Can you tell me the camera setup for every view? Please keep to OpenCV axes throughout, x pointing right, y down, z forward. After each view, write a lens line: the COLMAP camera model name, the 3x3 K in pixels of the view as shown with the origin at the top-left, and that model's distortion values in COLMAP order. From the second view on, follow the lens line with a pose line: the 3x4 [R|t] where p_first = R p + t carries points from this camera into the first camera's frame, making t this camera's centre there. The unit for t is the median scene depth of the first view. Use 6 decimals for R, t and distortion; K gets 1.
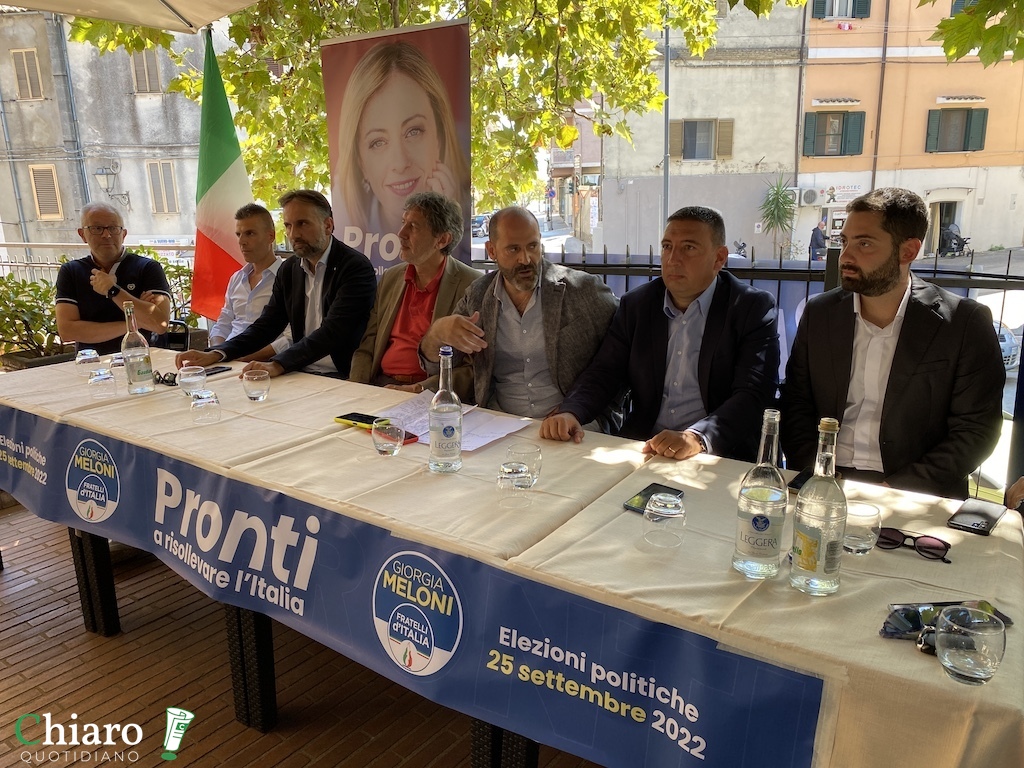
lens RADIAL K [[788.1, 0, 499.7], [0, 788.1, 391.3], [0, 0, 1]] dist [0.014162, -0.025731]
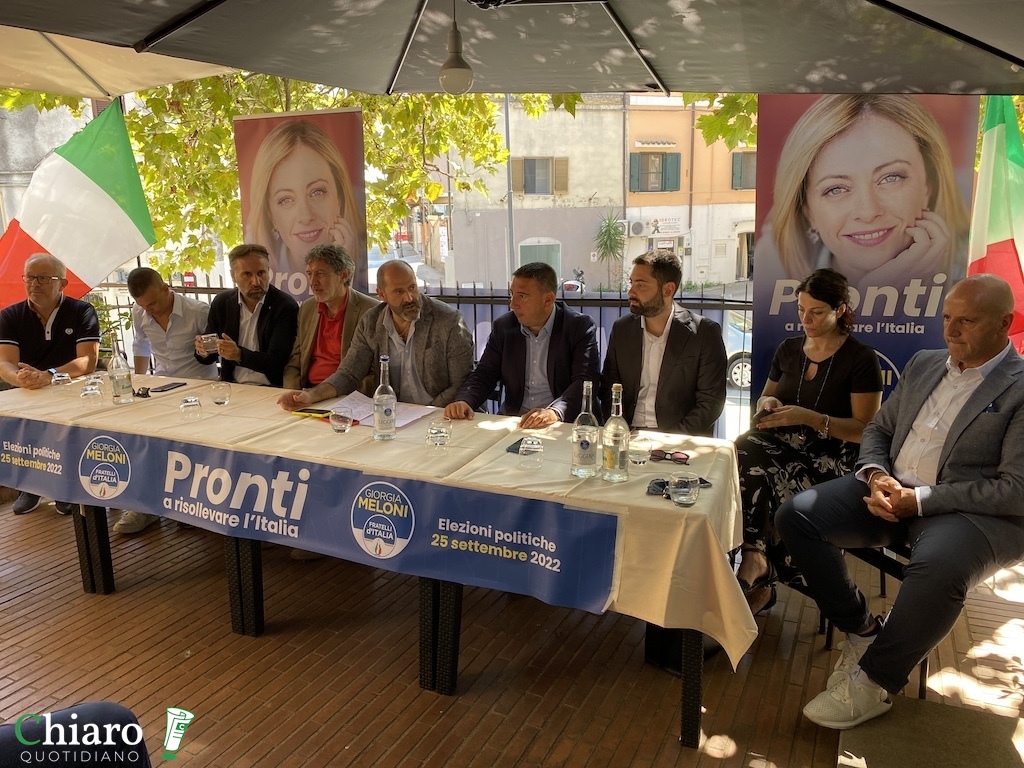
lens RADIAL K [[788.1, 0, 513.0], [0, 788.1, 390.8], [0, 0, 1]] dist [0.014162, -0.025731]
pose [[0.978596, -0.037117, 0.202415, -0.150336], [0.043737, 0.998641, -0.028326, 0.071269], [-0.201089, 0.036573, 0.978890, -0.583643]]
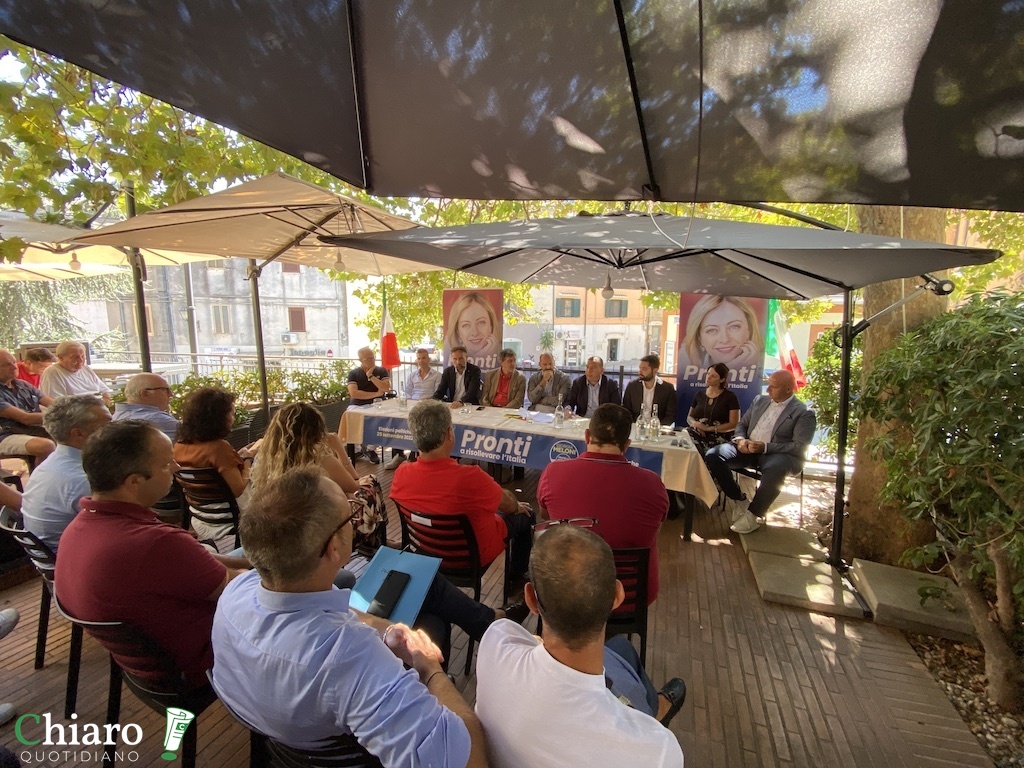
lens RADIAL K [[416.4, 0, 506.4], [0, 416.4, 388.2], [0, 0, 1]] dist [-0.001412, -0.001662]
pose [[0.964075, -0.005113, 0.265581, -0.914905], [0.031463, 0.994975, -0.095056, 0.117880], [-0.263760, 0.099997, 0.959391, -0.979877]]
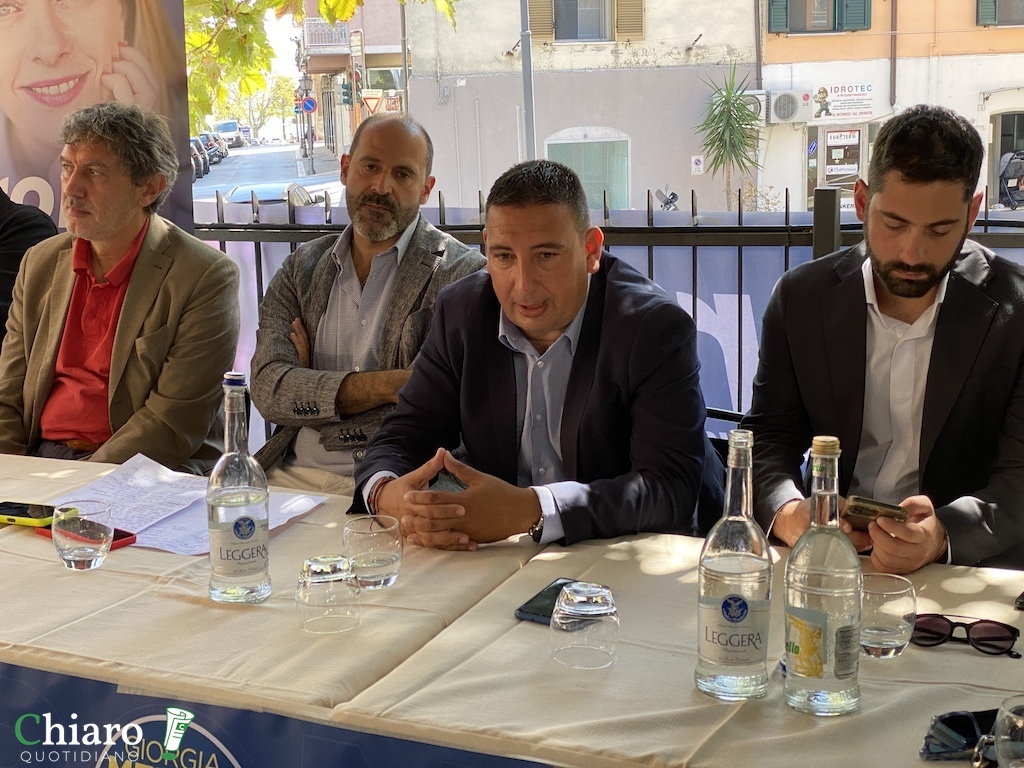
lens RADIAL K [[1542.9, 0, 515.0], [0, 1542.9, 381.8], [0, 0, 1]] dist [0.082534, 0.000000]
pose [[0.981128, -0.041445, 0.188863, -0.014946], [0.054260, 0.996525, -0.063196, 0.011554], [-0.185588, 0.072251, 0.979968, -0.042431]]
